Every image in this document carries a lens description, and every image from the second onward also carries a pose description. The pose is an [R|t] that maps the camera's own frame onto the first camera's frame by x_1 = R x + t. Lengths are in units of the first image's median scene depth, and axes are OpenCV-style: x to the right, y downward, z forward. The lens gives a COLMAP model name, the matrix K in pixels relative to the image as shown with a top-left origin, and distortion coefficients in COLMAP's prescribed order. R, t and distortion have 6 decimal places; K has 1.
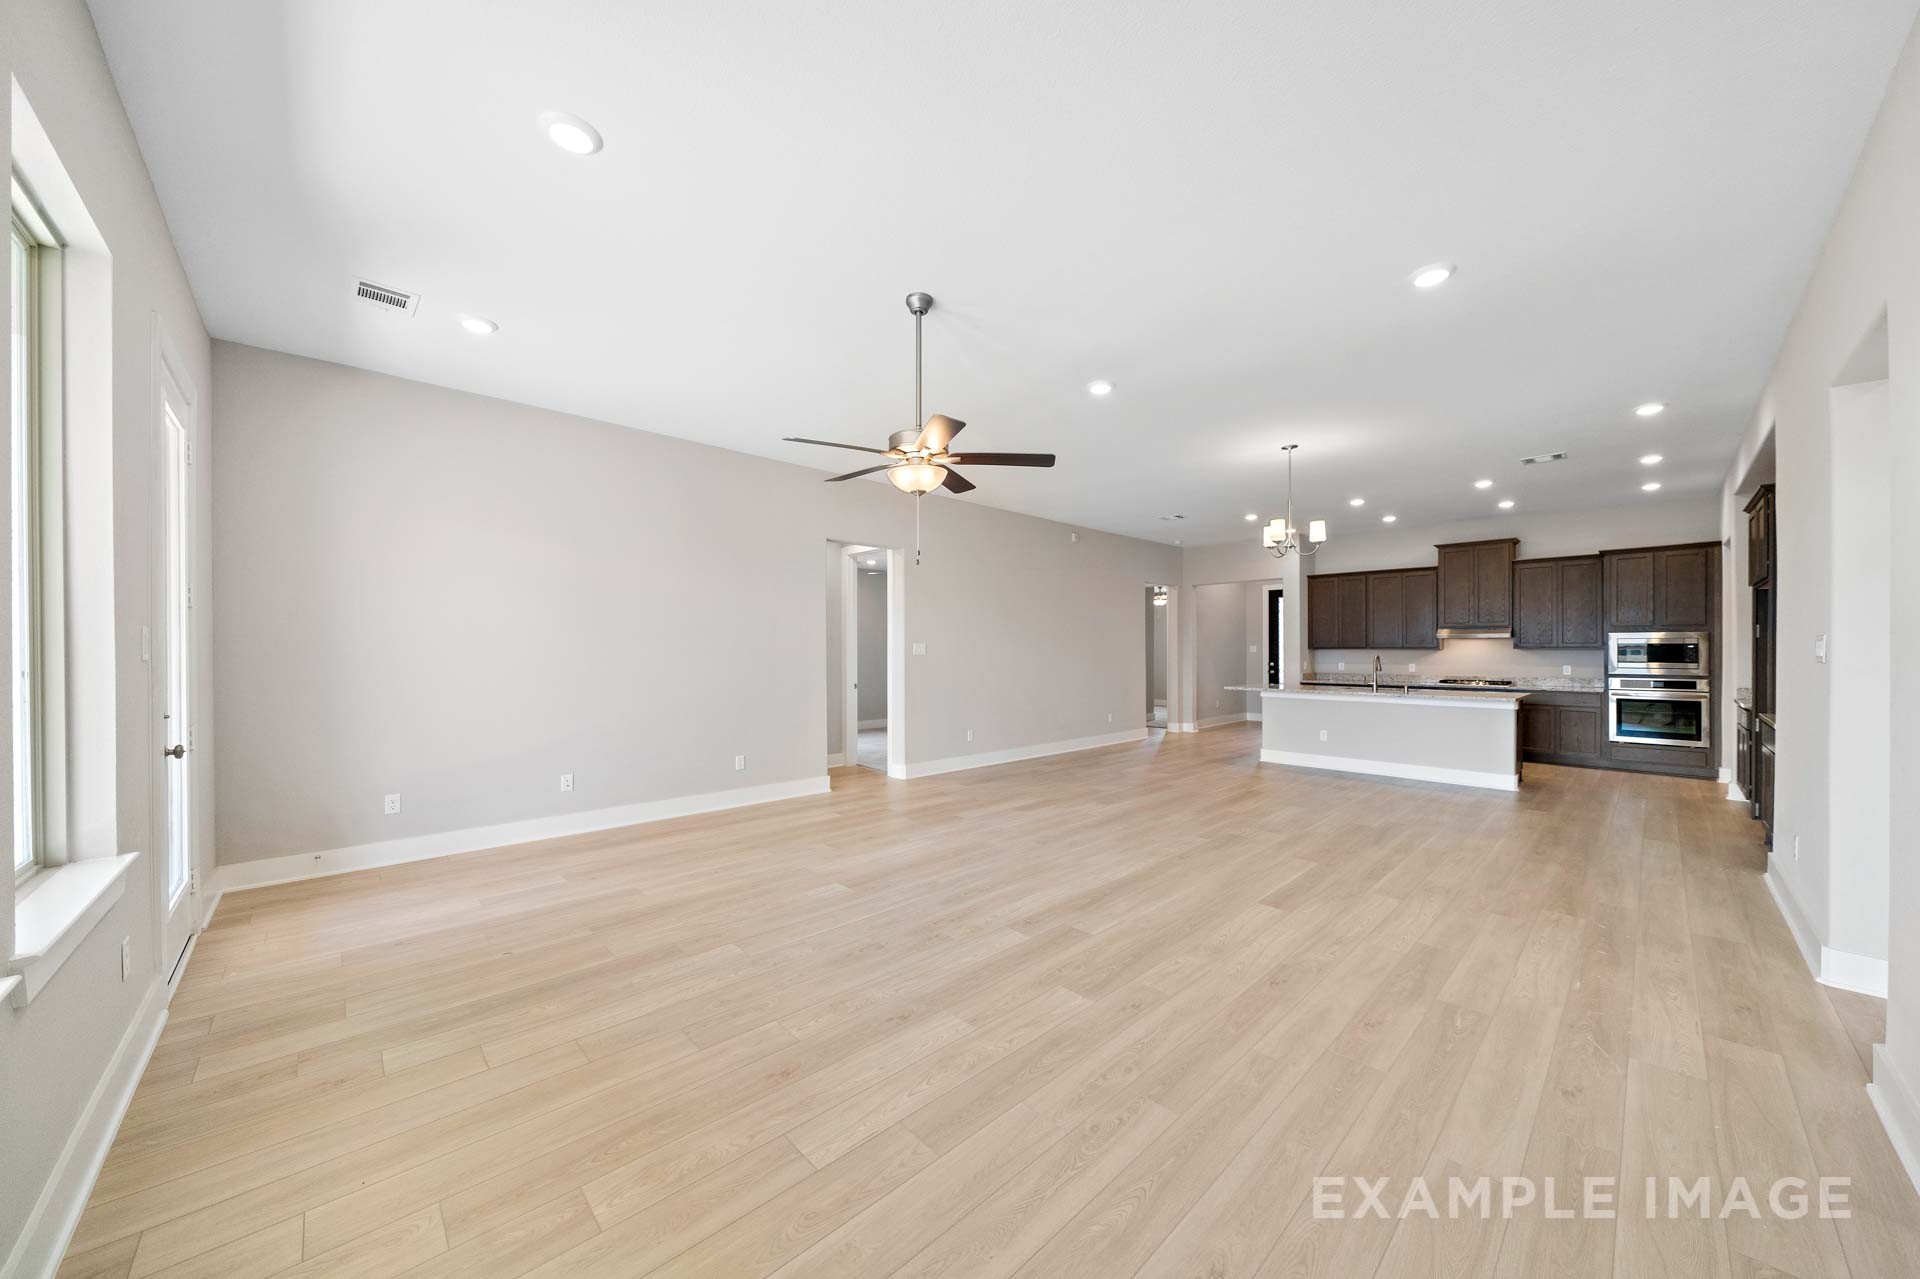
lens RADIAL K [[661.9, 0, 965.0], [0, 661.9, 656.7], [0, 0, 1]] dist [-0.007162, -0.000041]
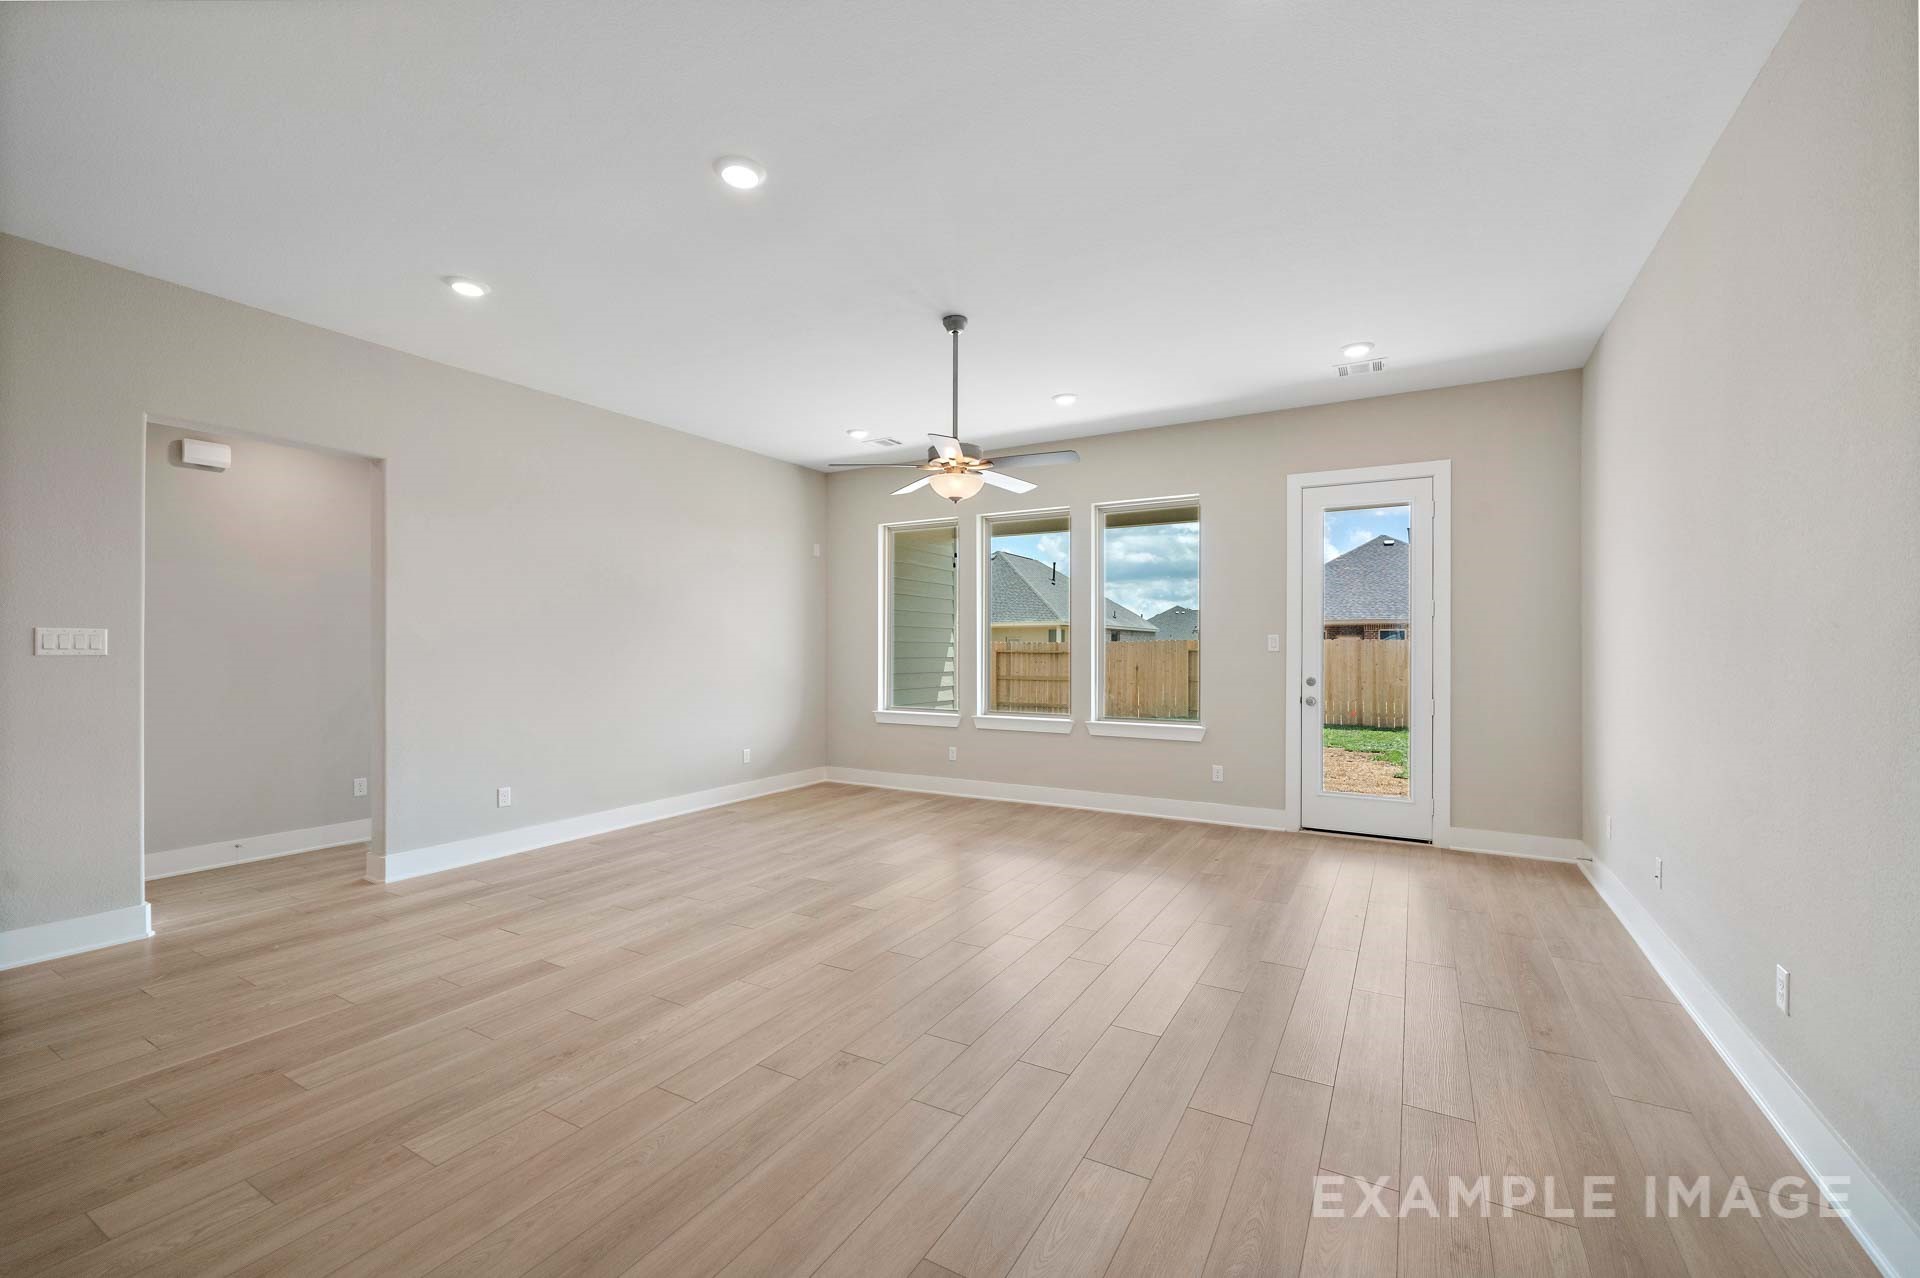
lens RADIAL K [[790.2, 0, 967.5], [0, 790.2, 635.5], [0, 0, 1]] dist [0.000311, -0.000056]
pose [[-0.960000, -0.004967, -0.279956, 0.206918], [-0.004570, 0.999987, -0.002072, -0.018469], [0.279963, -0.000709, -0.960011, 1.695662]]
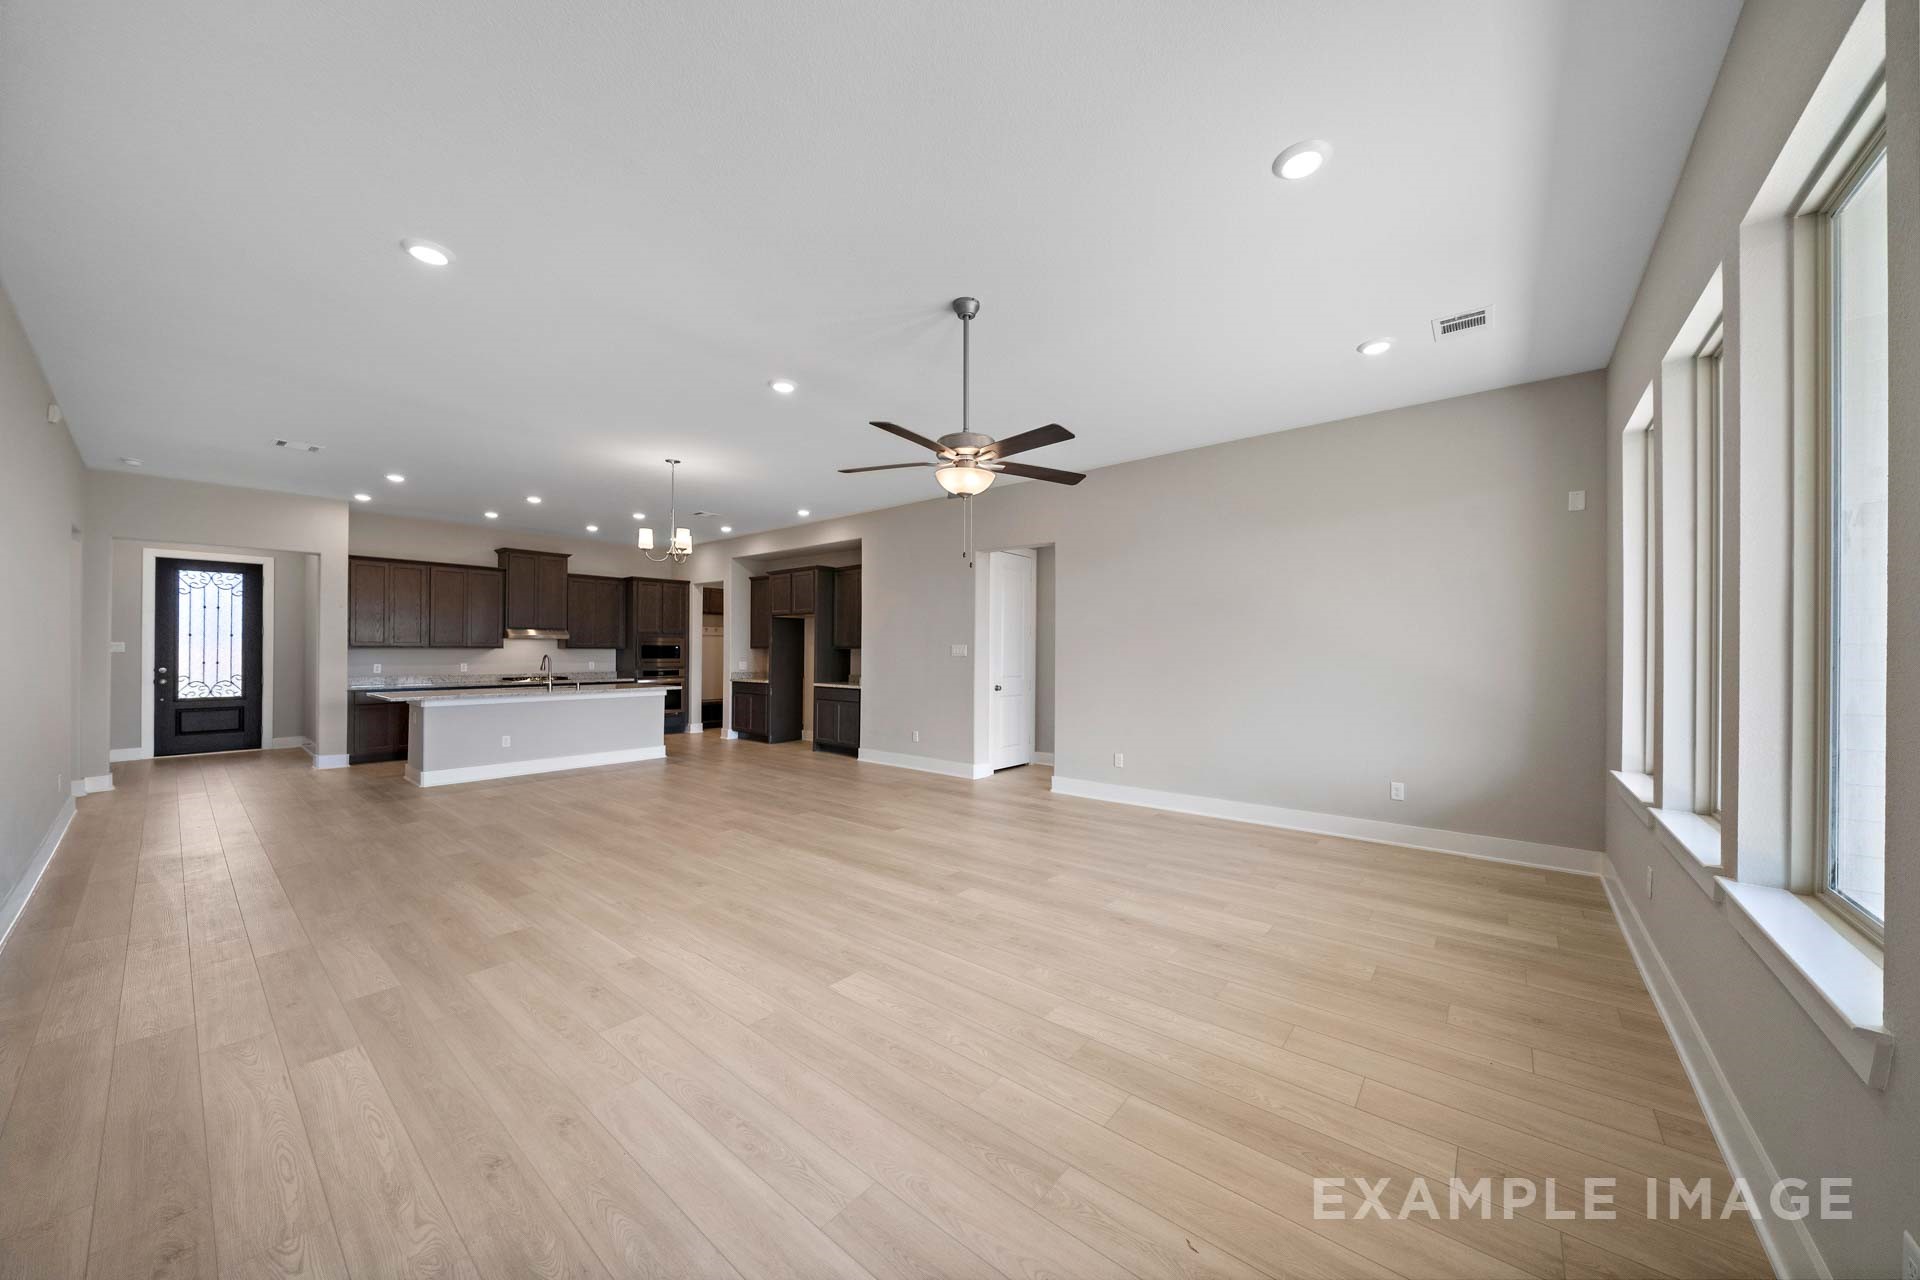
lens RADIAL K [[661.9, 0, 958.0], [0, 661.9, 651.2], [0, 0, 1]] dist [-0.007162, -0.000041]
pose [[-0.111056, -0.000770, 0.993814, -0.803475], [0.006985, 0.999974, 0.001555, -0.008473], [-0.993790, 0.007114, -0.111048, 0.842185]]
